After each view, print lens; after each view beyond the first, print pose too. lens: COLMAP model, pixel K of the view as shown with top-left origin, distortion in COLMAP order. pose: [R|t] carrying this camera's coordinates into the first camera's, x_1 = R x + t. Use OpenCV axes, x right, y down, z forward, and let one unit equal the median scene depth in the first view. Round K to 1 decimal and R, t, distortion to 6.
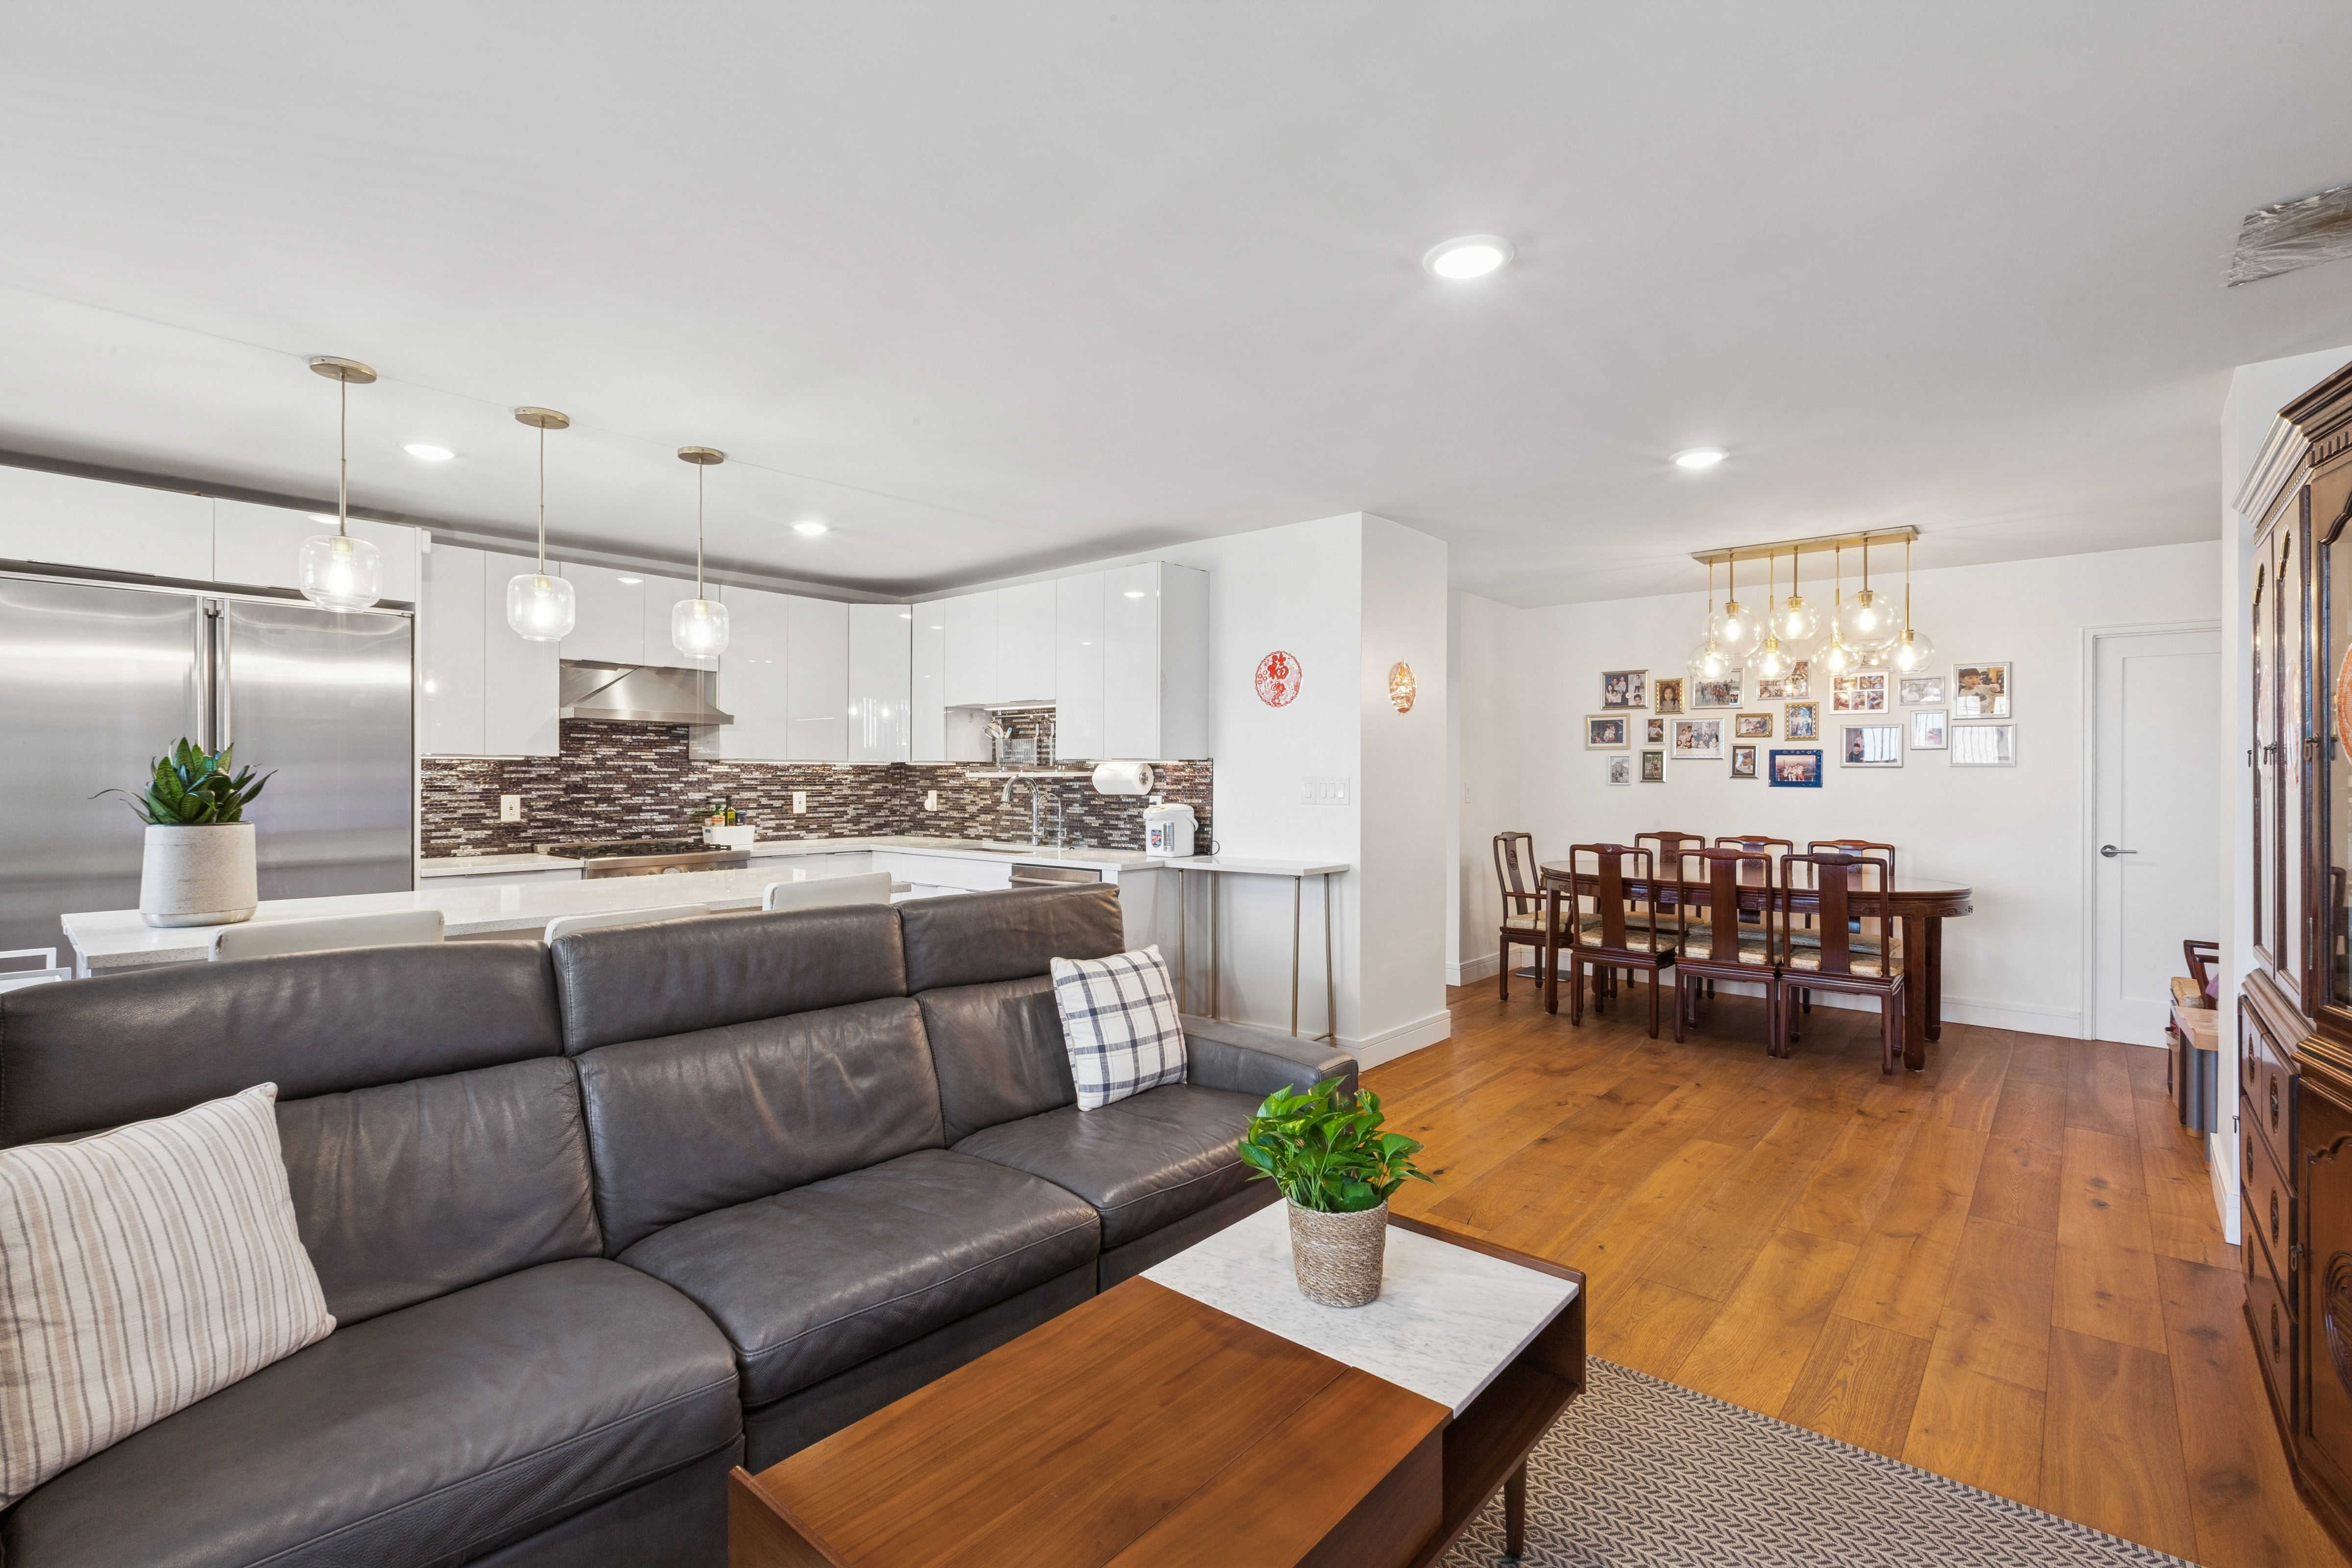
lens RADIAL K [[1041.6, 0, 1172.6], [0, 1041.6, 780.9], [0, 0, 1]] dist [0.001208, 0.000048]
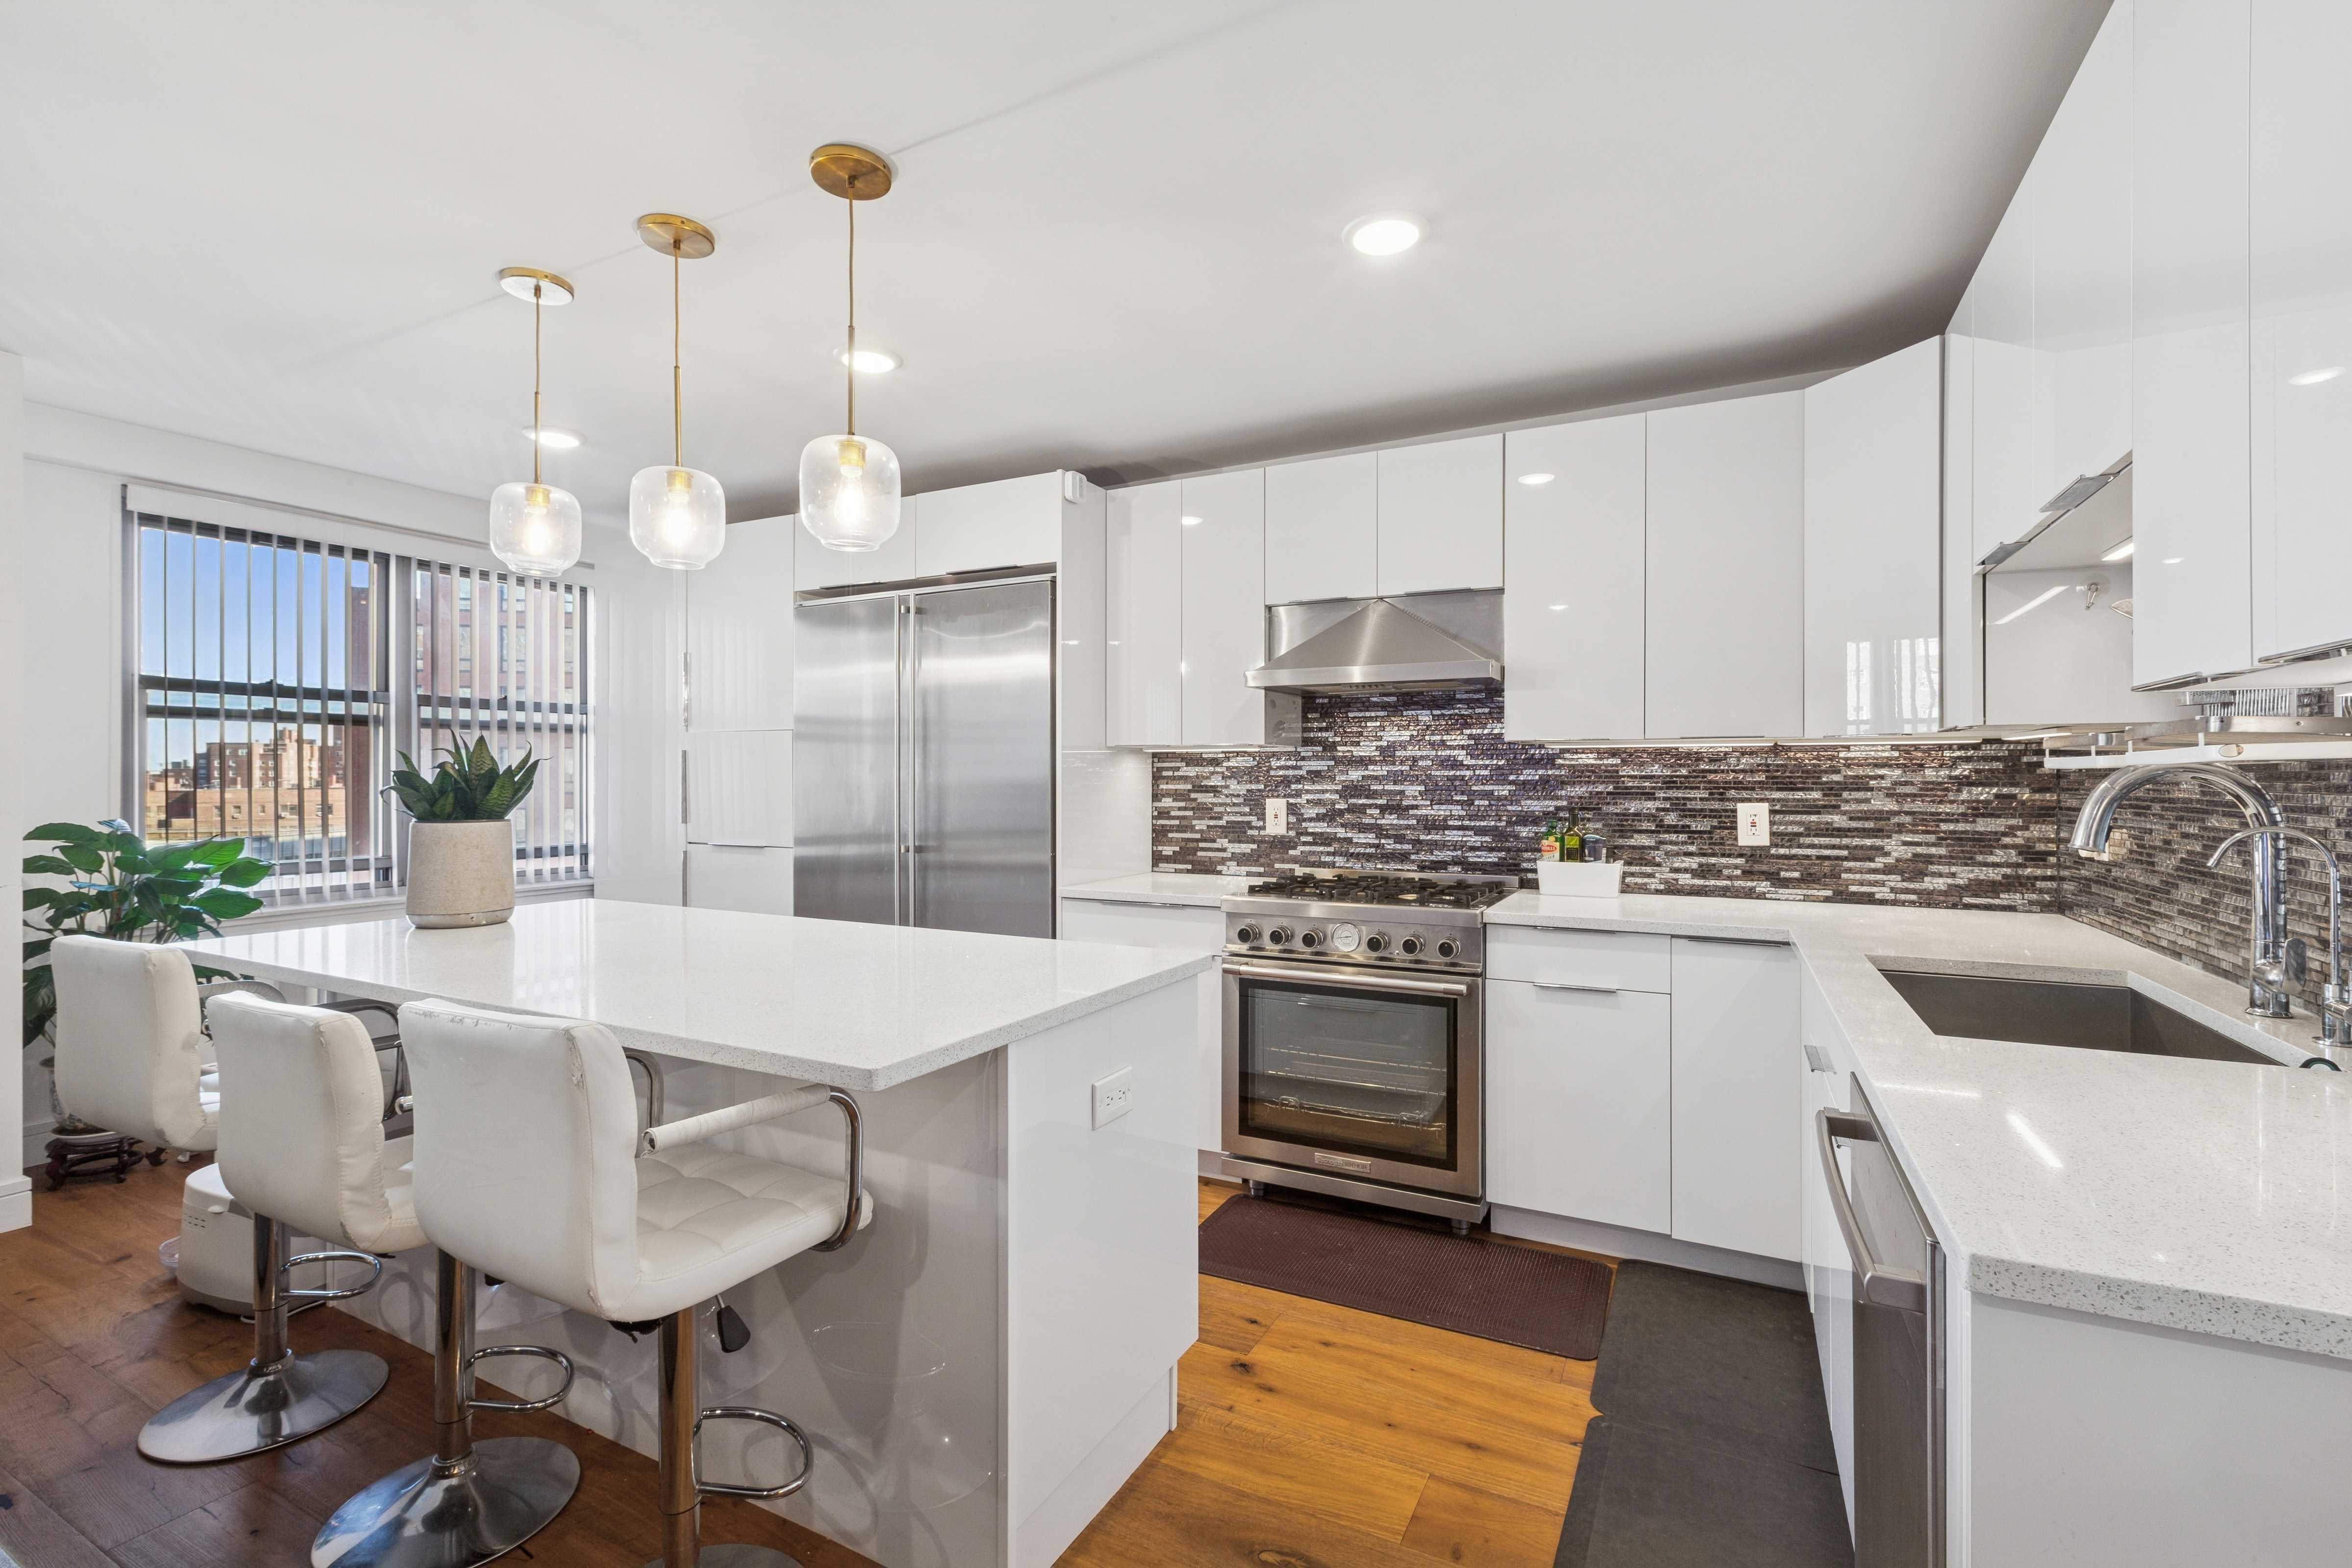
lens RADIAL K [[1041.6, 0, 1168.7], [0, 1041.6, 782.5], [0, 0, 1]] dist [0.001208, 0.000048]
pose [[0.228789, 0.001547, -0.973475, 0.067958], [-0.003392, 0.999994, 0.000792, 0.001447], [0.973470, 0.003121, 0.228793, 0.665743]]
